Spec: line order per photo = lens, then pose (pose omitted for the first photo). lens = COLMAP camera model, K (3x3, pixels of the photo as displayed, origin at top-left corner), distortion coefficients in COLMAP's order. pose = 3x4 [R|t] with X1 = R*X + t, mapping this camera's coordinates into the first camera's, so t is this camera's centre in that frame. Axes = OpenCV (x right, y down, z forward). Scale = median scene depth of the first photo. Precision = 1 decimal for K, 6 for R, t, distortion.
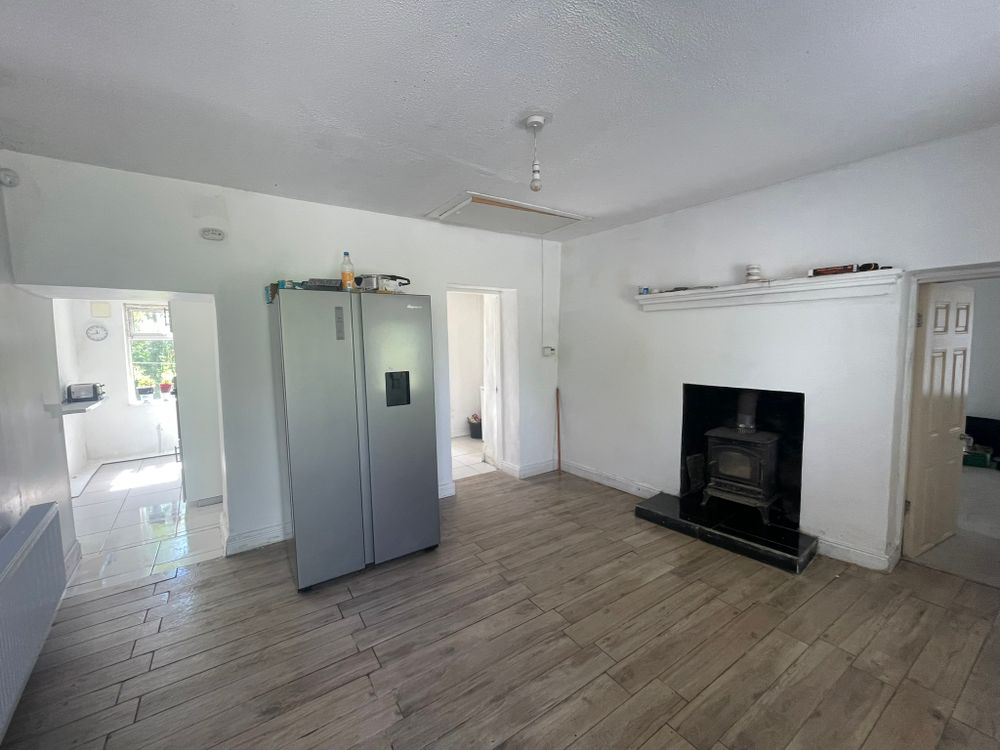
lens RADIAL K [[409.5, 0, 498.1], [0, 409.5, 376.3], [0, 0, 1]] dist [0.002293, 0.000110]
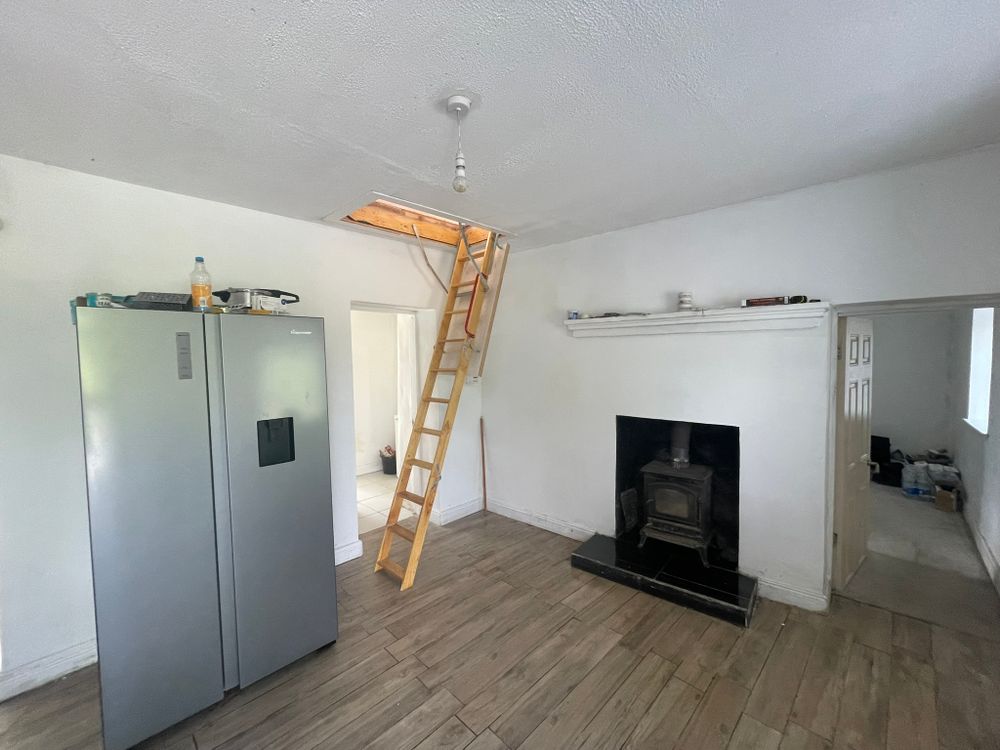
lens RADIAL K [[409.5, 0, 498.1], [0, 409.5, 376.3], [0, 0, 1]] dist [0.002293, 0.000110]
pose [[0.980148, -0.007237, 0.198135, 0.003940], [0.014812, 0.999214, -0.036775, -0.050407], [-0.197713, 0.038980, 0.979485, 0.166867]]
